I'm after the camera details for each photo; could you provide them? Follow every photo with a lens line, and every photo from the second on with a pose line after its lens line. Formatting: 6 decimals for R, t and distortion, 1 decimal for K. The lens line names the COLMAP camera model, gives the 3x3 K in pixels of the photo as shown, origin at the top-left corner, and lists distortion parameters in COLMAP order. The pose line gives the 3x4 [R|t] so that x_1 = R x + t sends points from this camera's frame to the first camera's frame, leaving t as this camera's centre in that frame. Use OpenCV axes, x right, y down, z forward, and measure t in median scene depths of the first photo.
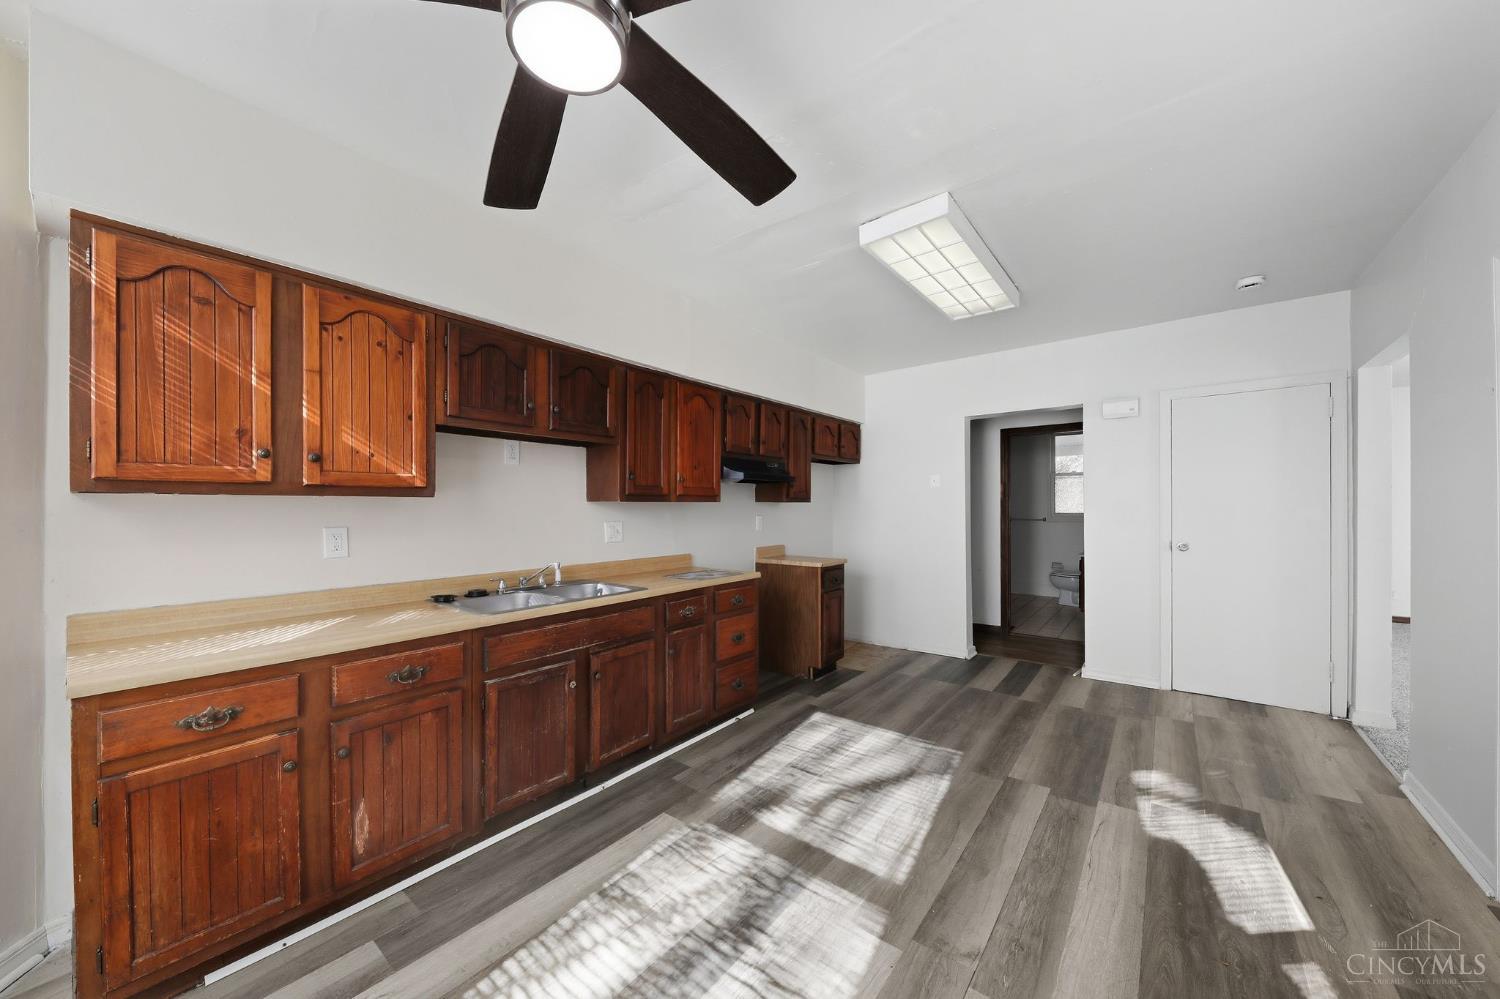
lens RADIAL K [[527.8, 0, 746.4], [0, 527.8, 510.3], [0, 0, 1]] dist [0.002053, -0.003221]
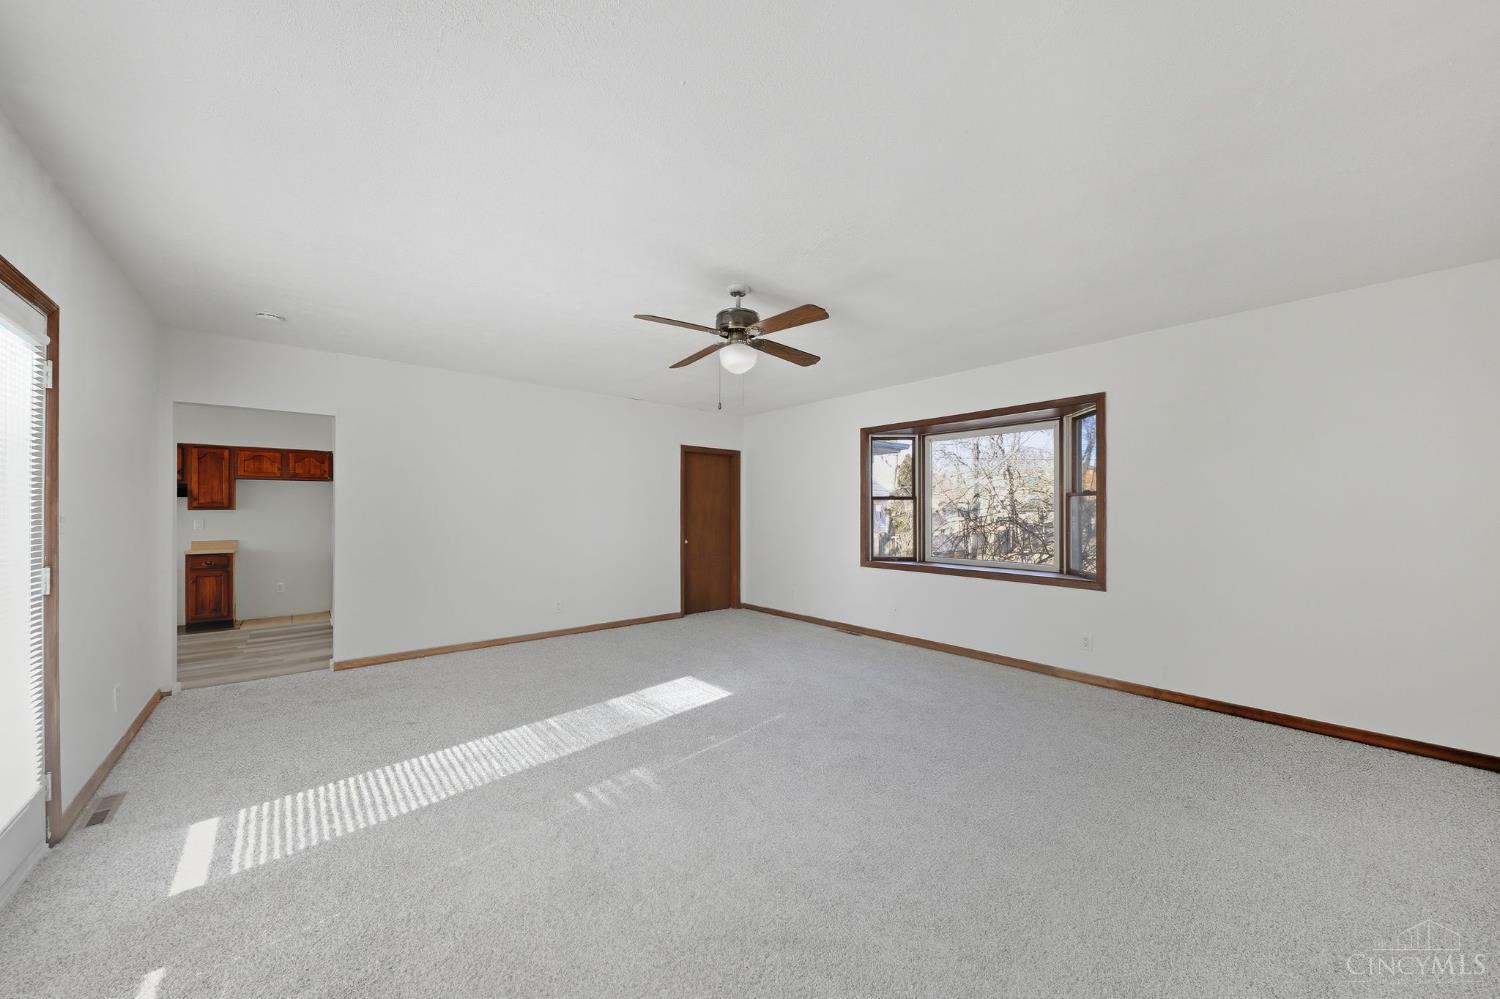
lens RADIAL K [[527.8, 0, 750.9], [0, 527.8, 512.3], [0, 0, 1]] dist [0.002053, -0.003221]
pose [[0.985929, 0.003365, -0.167131, 3.057609], [-0.004115, 0.999983, -0.004141, -0.014037], [0.167114, 0.004771, 0.985926, -0.193829]]
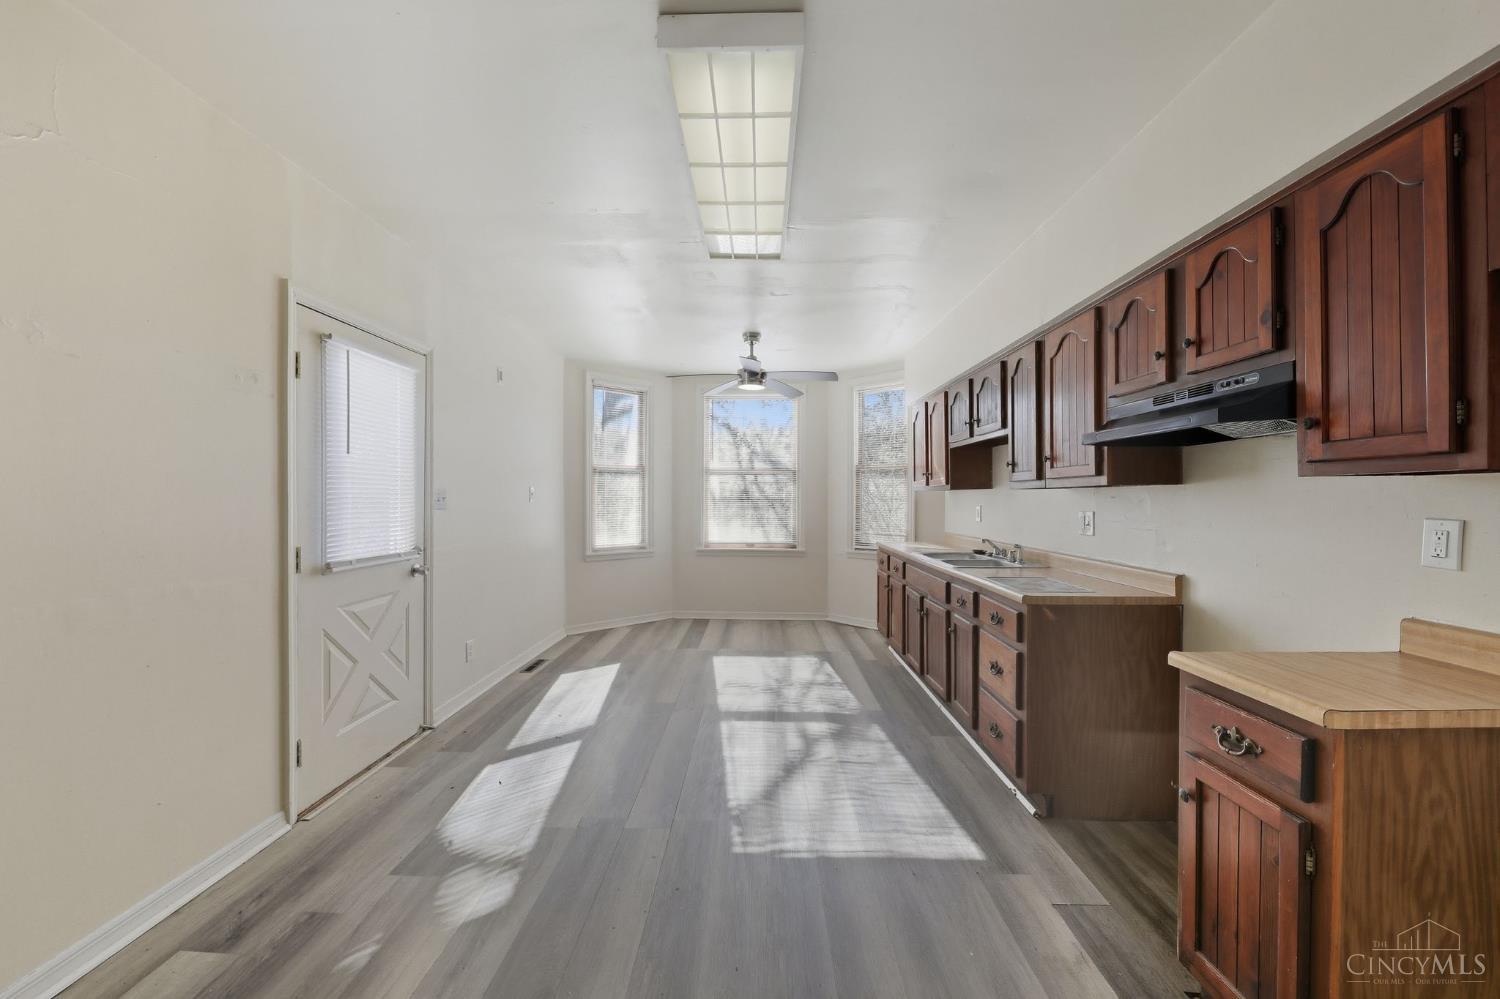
lens RADIAL K [[527.8, 0, 746.8], [0, 527.8, 499.0], [0, 0, 1]] dist [0.002053, -0.003221]
pose [[-0.792402, -0.000650, -0.609999, 0.949694], [-0.005733, 0.999963, 0.006382, -0.001099], [0.609972, 0.008554, -0.792376, 1.803640]]
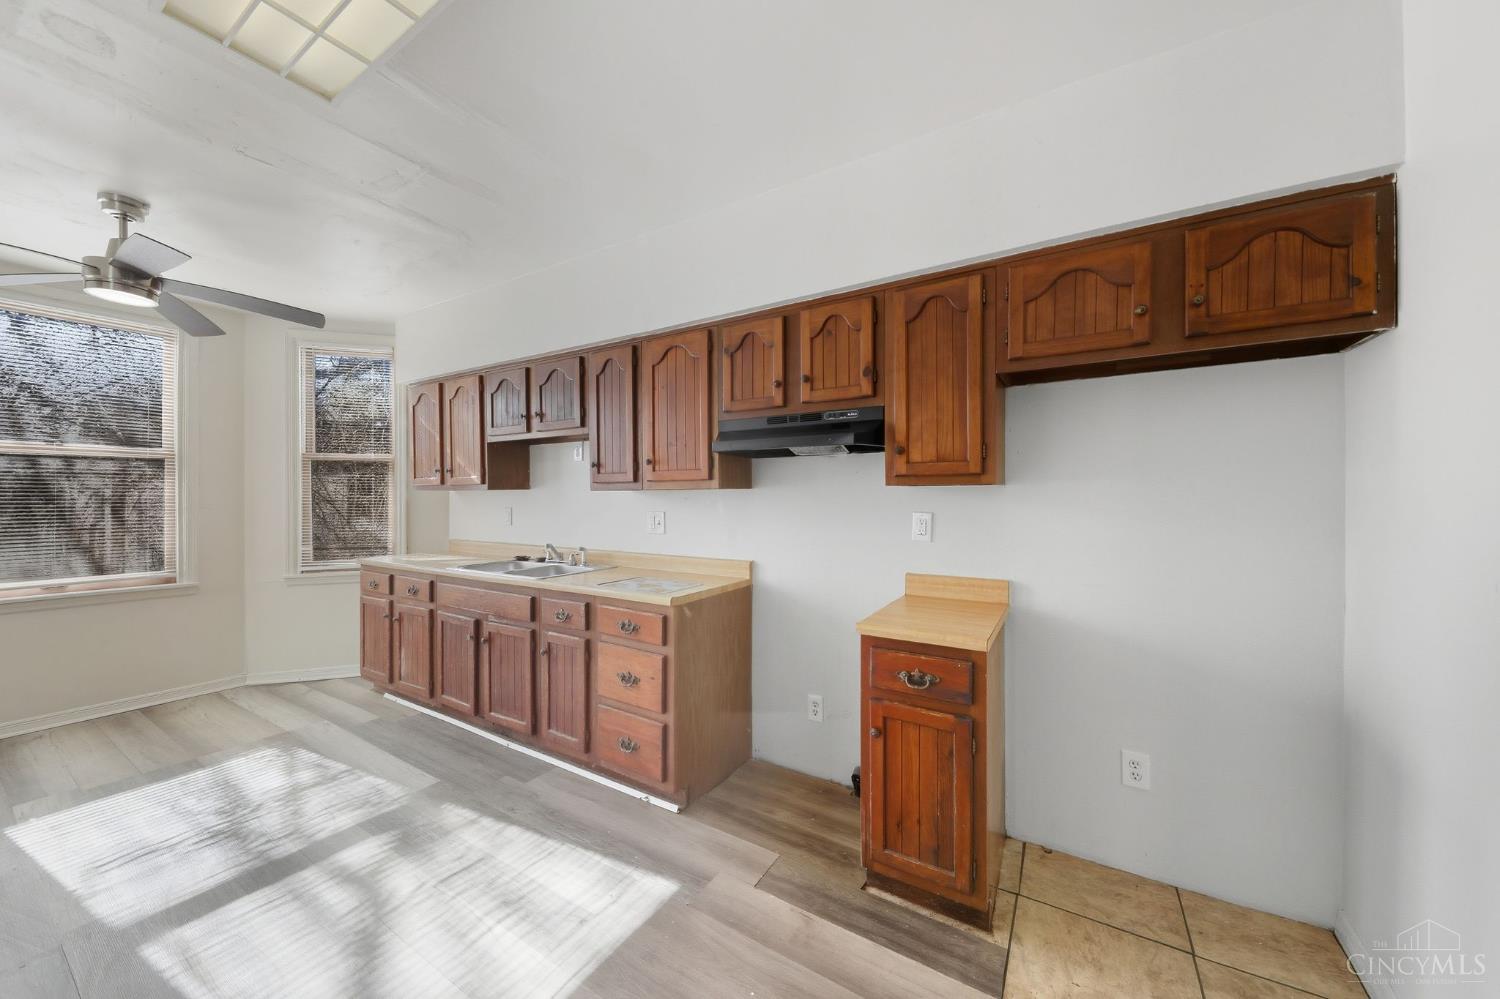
lens RADIAL K [[527.8, 0, 741.2], [0, 527.8, 497.3], [0, 0, 1]] dist [0.002053, -0.003221]
pose [[0.114310, -0.000696, -0.993445, 0.932996], [-0.004268, 0.999990, -0.001191, -0.004479], [0.993436, 0.004376, 0.114306, 1.408715]]
